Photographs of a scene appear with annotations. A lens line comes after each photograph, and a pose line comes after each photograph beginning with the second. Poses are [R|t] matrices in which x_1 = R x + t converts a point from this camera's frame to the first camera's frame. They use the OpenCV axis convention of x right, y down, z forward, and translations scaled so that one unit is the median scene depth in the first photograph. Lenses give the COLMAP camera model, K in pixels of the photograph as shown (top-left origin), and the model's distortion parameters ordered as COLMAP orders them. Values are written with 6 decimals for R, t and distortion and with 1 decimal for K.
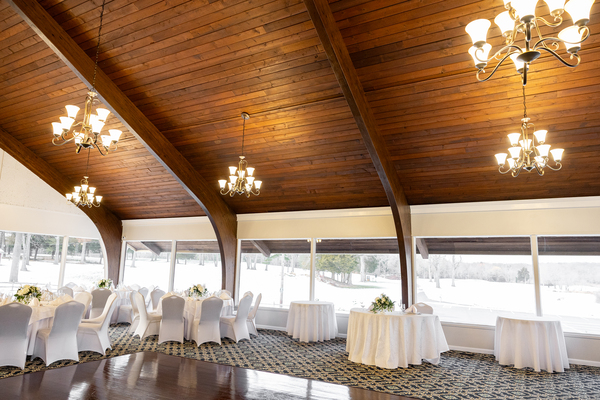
lens RADIAL K [[419.3, 0, 291.3], [0, 419.3, 198.5], [0, 0, 1]] dist [-0.001374, -0.001792]
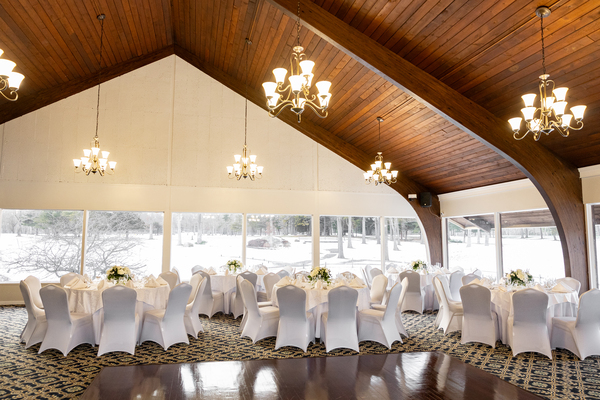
lens RADIAL K [[419.3, 0, 291.3], [0, 419.3, 198.5], [0, 0, 1]] dist [-0.001374, -0.001792]
pose [[0.667016, -0.097400, -0.738649, 0.071391], [0.134668, 0.990849, -0.009048, 0.036006], [0.732771, -0.093438, 0.674029, 0.234158]]
